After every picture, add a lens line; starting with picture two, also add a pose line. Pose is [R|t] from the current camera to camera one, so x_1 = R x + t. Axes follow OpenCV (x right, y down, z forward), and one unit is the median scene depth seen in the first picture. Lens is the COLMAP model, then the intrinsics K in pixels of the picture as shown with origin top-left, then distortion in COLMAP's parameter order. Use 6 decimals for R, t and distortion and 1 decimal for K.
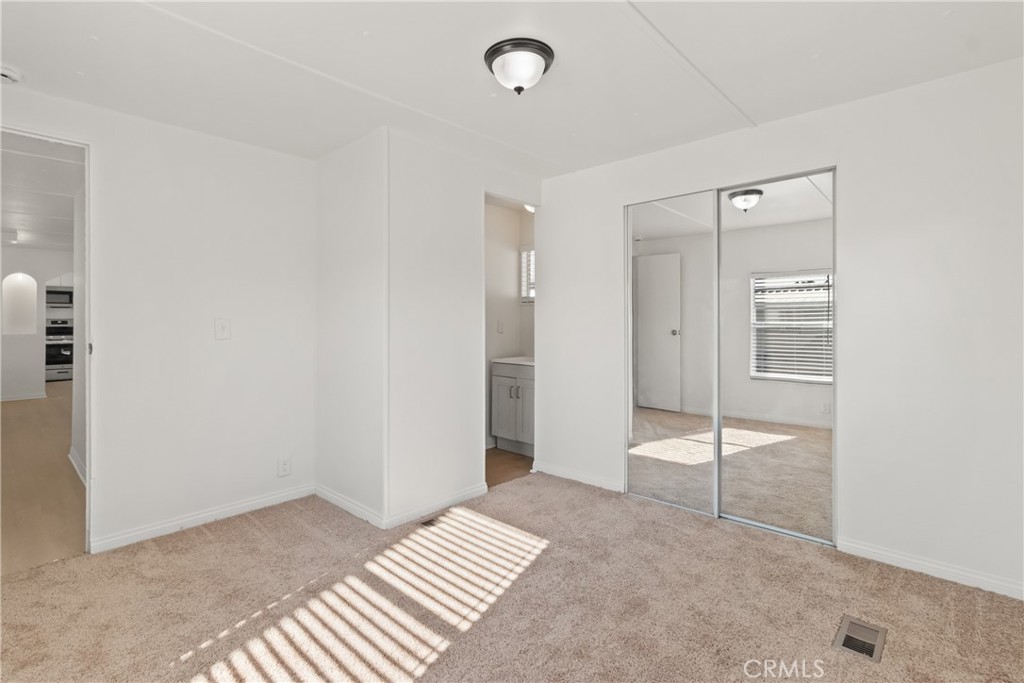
lens RADIAL K [[476.5, 0, 509.9], [0, 476.5, 324.3], [0, 0, 1]] dist [0.000462, -0.000015]
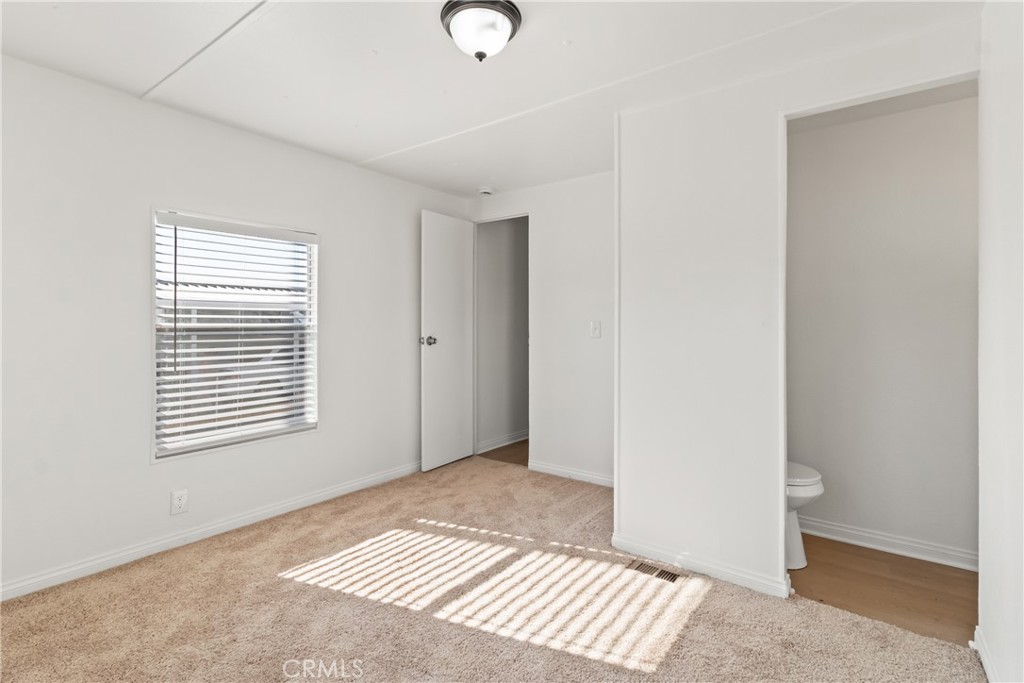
lens RADIAL K [[487.0, 0, 517.5], [0, 487.0, 331.9], [0, 0, 1]] dist [0.001517, 0.000011]
pose [[0.103038, 0.018483, -0.994506, 0.731611], [-0.003510, 0.999828, 0.018218, -0.007863], [0.994671, 0.001613, 0.103085, 0.788766]]
